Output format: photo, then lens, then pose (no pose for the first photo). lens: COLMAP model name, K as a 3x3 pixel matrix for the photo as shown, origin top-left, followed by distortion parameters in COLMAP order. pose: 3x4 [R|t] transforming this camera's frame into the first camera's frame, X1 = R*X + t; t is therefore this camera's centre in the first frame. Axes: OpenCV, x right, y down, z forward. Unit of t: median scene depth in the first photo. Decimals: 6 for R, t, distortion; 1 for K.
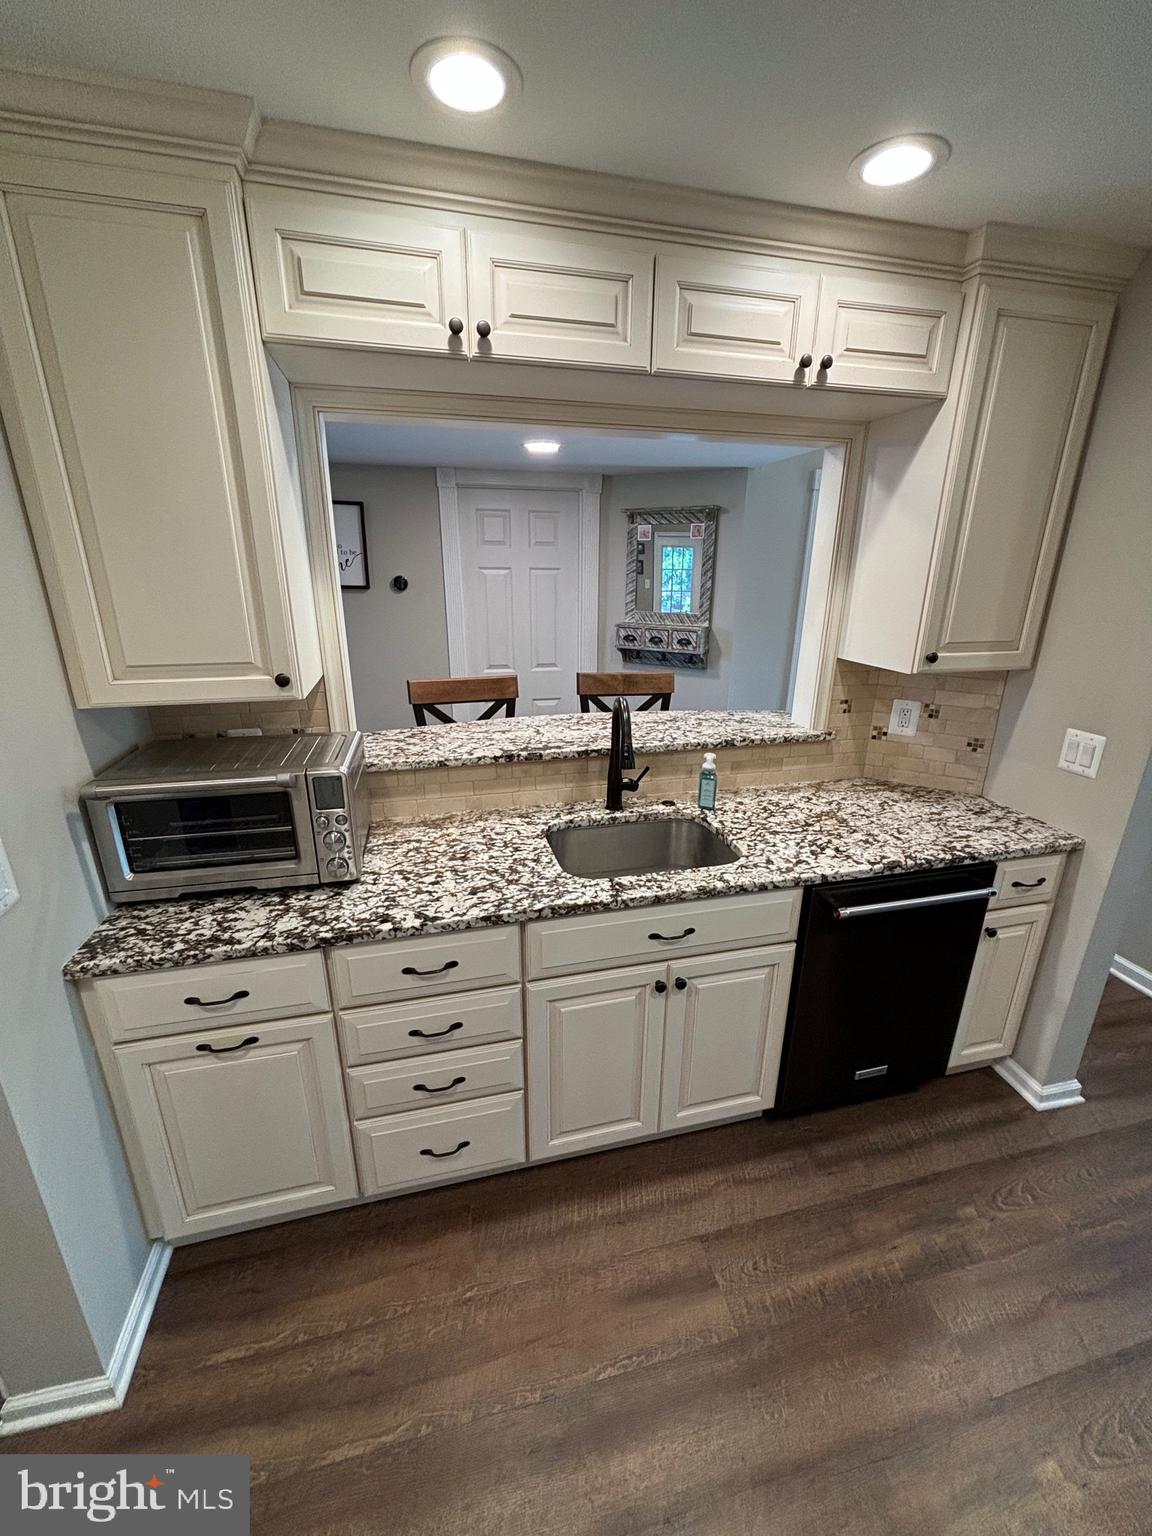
lens RADIAL K [[620.0, 0, 575.9], [0, 620.0, 767.3], [0, 0, 1]] dist [-0.001024, -0.000992]
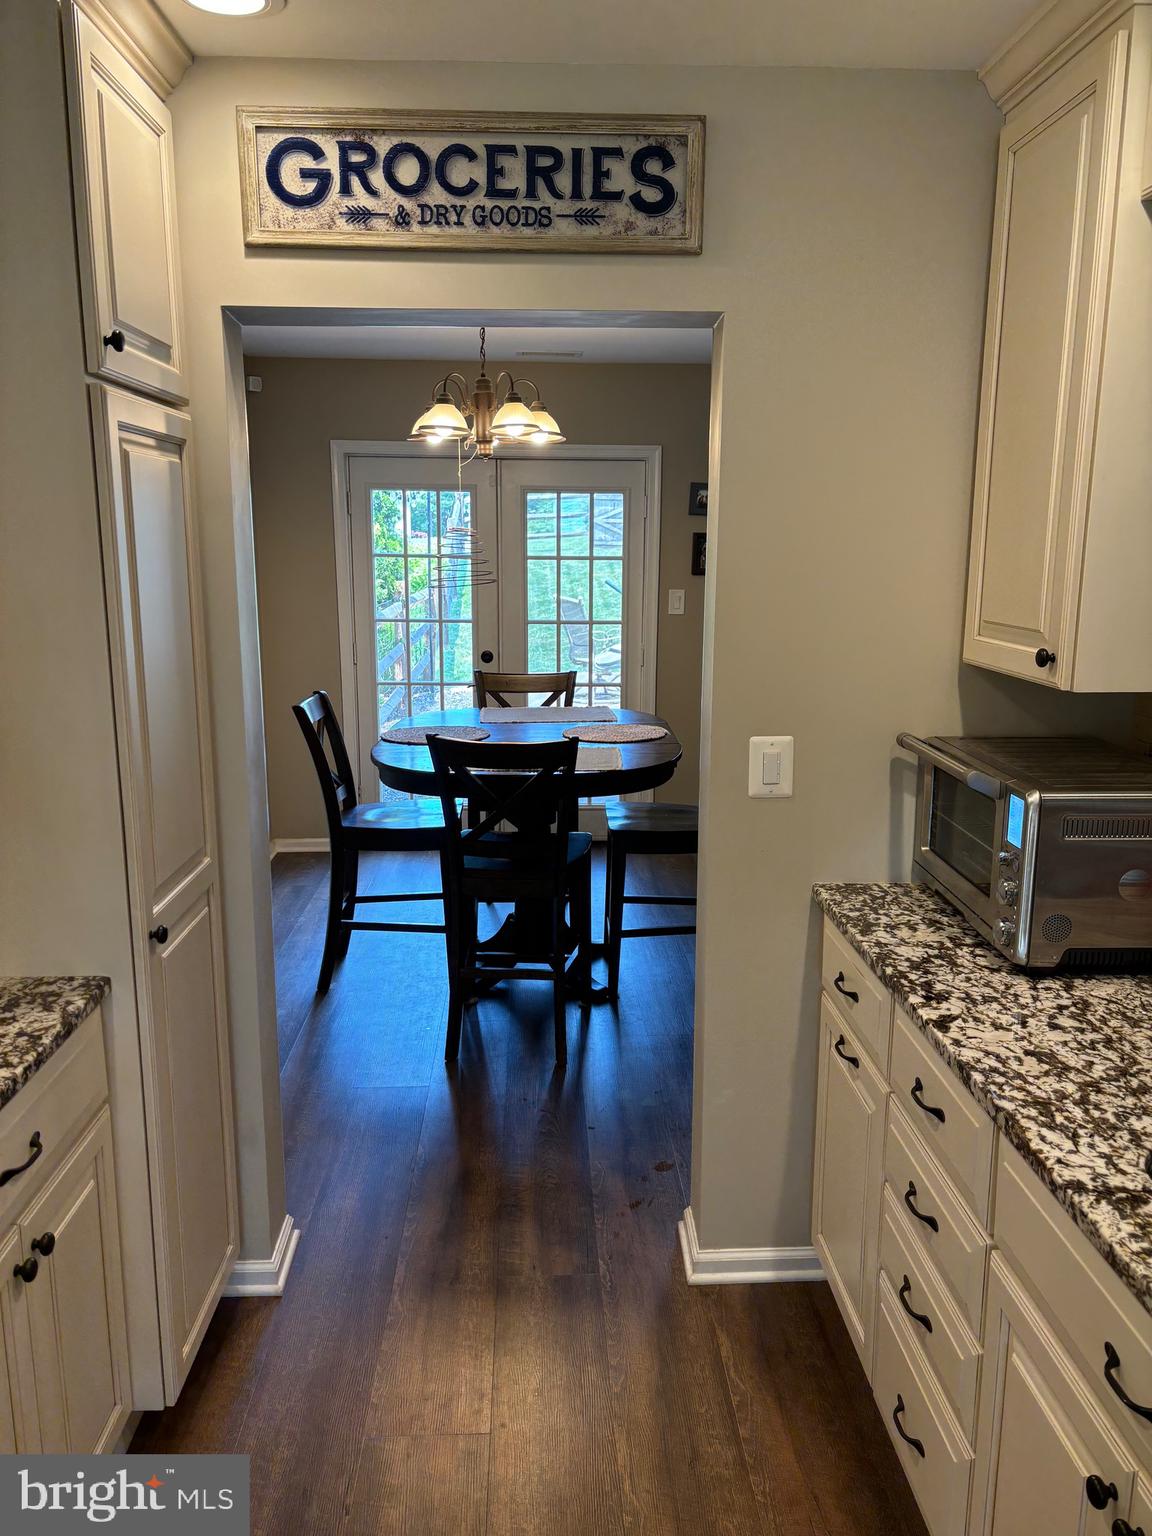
lens RADIAL K [[1158.5, 0, 581.4], [0, 1158.5, 778.8], [0, 0, 1]] dist [0.053185, -0.059140]
pose [[-0.197168, 0.190229, -0.961737, 0.764058], [-0.313338, 0.917312, 0.245680, -0.138015], [0.928948, 0.349789, -0.121259, 0.556270]]
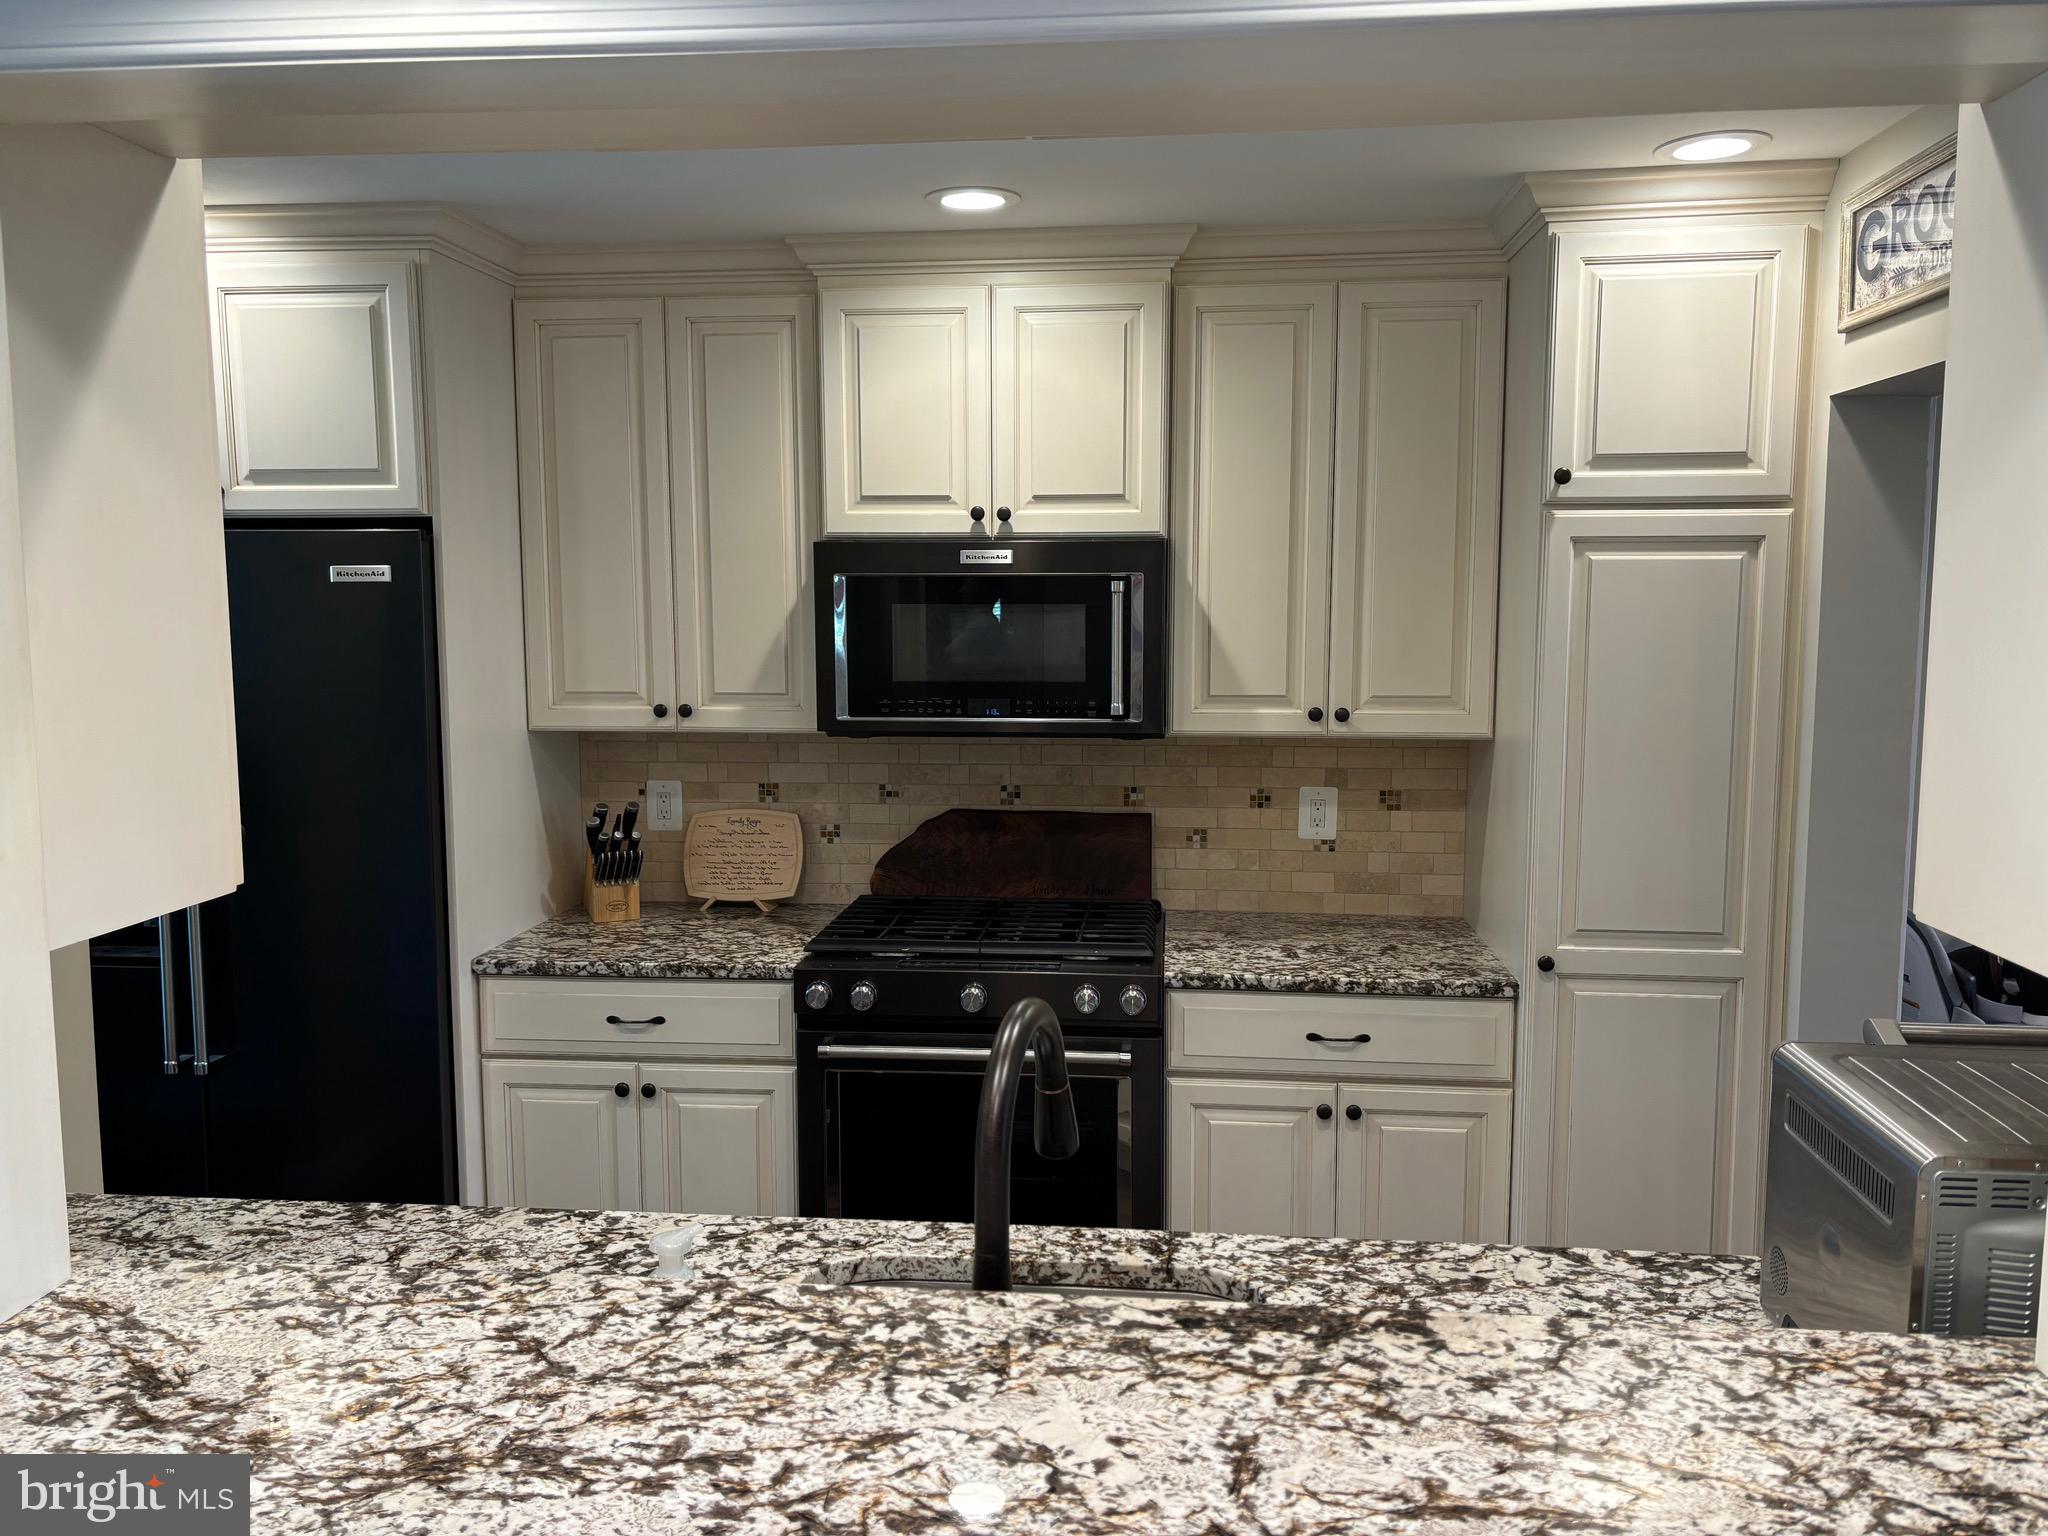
lens RADIAL K [[1544.7, 0, 1017.3], [0, 1544.7, 771.4], [0, 0, 1]] dist [0.053185, -0.059140]
pose [[-0.942911, -0.043007, 0.330256, -0.175798], [0.100534, 0.908614, 0.405356, -0.543534], [-0.317509, 0.415417, -0.852418, 1.637668]]
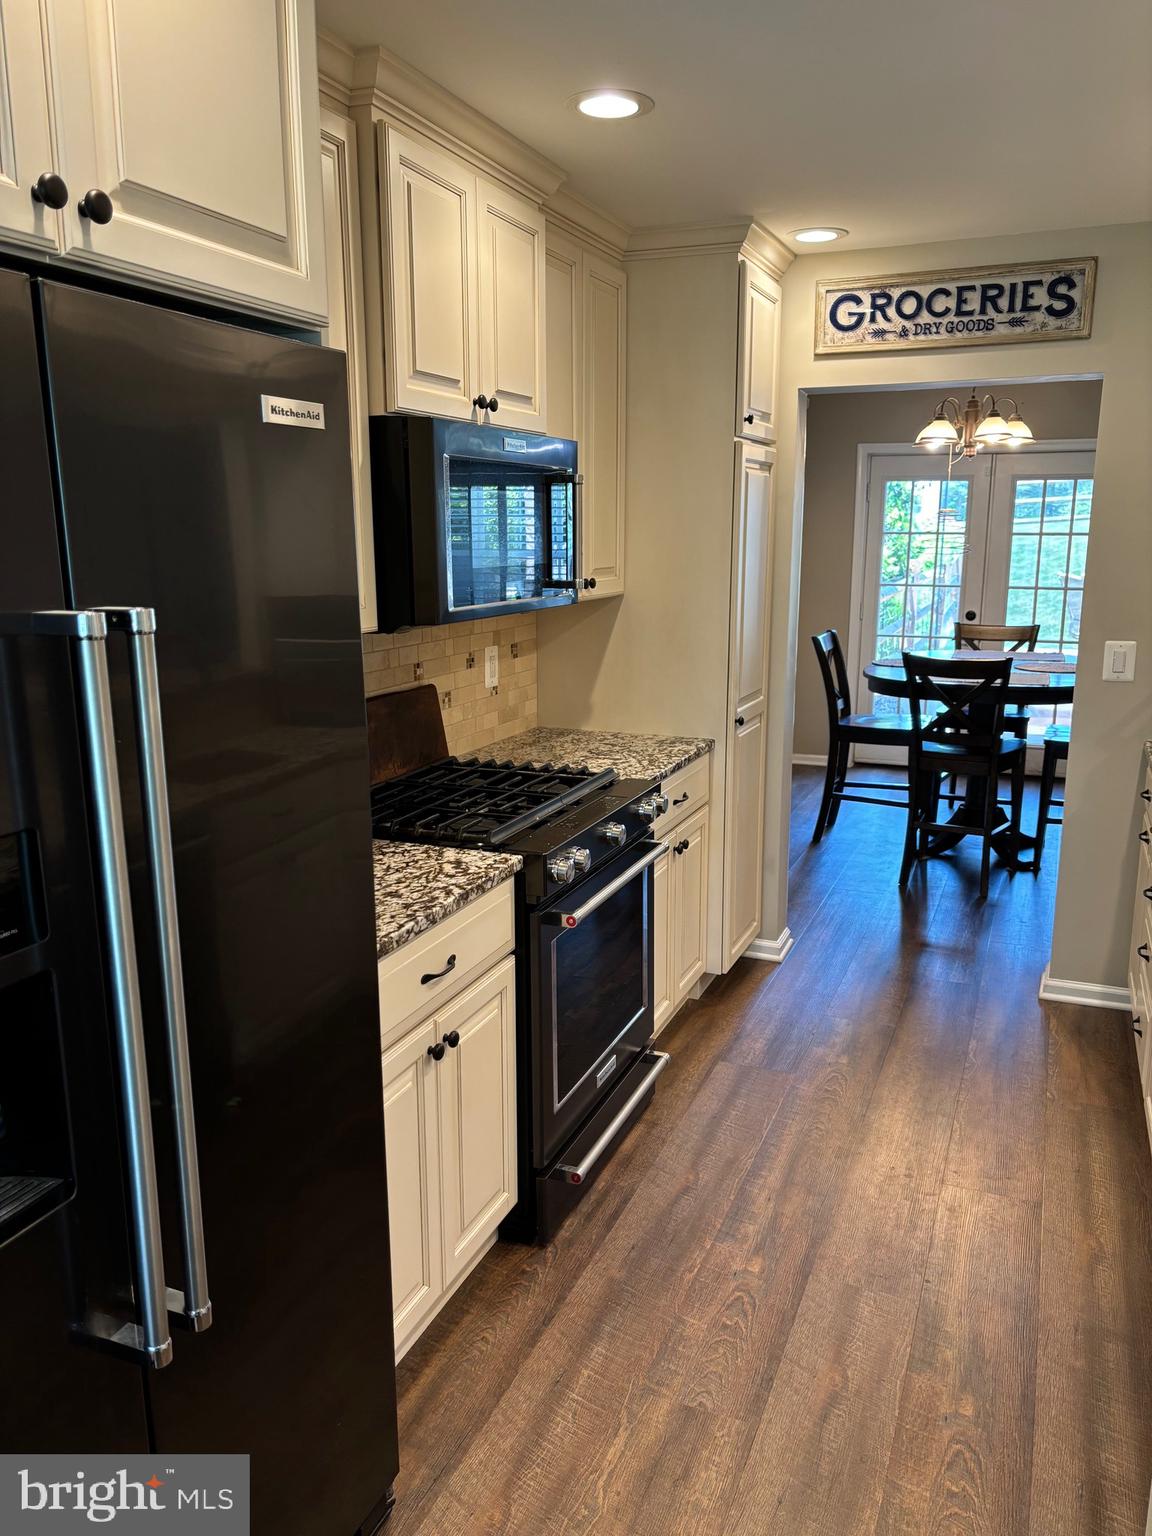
lens RADIAL K [[1158.5, 0, 585.9], [0, 1158.5, 778.3], [0, 0, 1]] dist [0.053185, -0.059140]
pose [[-0.588490, 0.165924, -0.791296, 1.667023], [-0.256032, 0.890100, 0.377054, -0.244741], [0.766894, 0.424489, -0.481333, 0.950831]]
